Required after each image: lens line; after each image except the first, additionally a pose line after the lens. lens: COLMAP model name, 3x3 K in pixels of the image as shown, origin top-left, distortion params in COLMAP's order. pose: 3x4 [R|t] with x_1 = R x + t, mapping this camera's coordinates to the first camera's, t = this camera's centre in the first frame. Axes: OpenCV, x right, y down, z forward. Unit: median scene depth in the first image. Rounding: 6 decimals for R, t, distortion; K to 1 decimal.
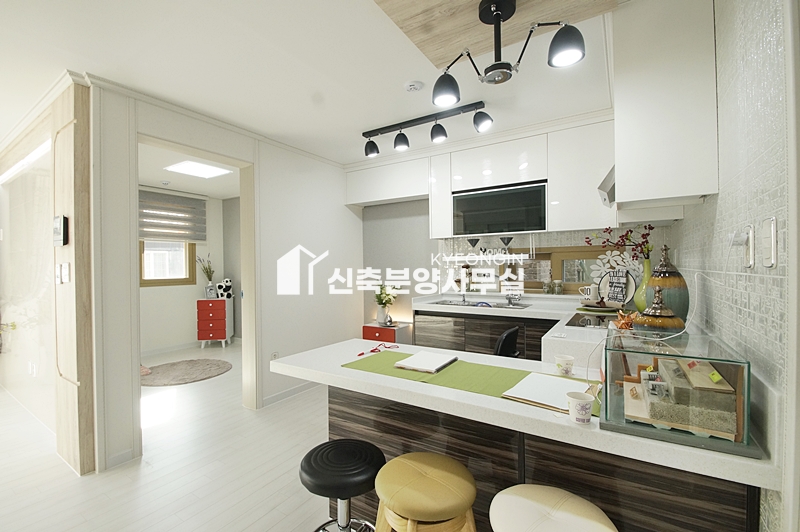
lens RADIAL K [[366.0, 0, 400.3], [0, 366.0, 266.9], [0, 0, 1]] dist [-0.004251, -0.000844]
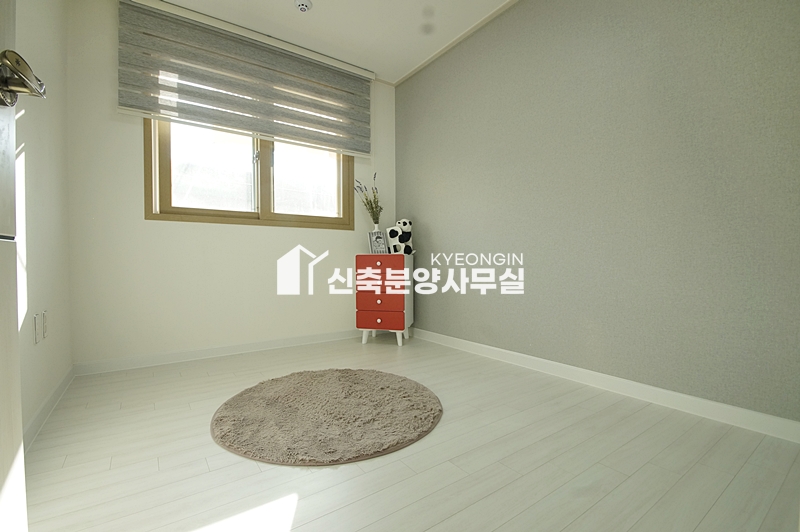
lens RADIAL K [[366.0, 0, 401.0], [0, 366.0, 265.9], [0, 0, 1]] dist [-0.004251, -0.000844]
pose [[0.934983, 0.011177, -0.354515, -0.288062], [-0.009580, 0.999935, 0.006260, 0.099338], [0.354562, -0.002457, 0.935029, 0.493850]]
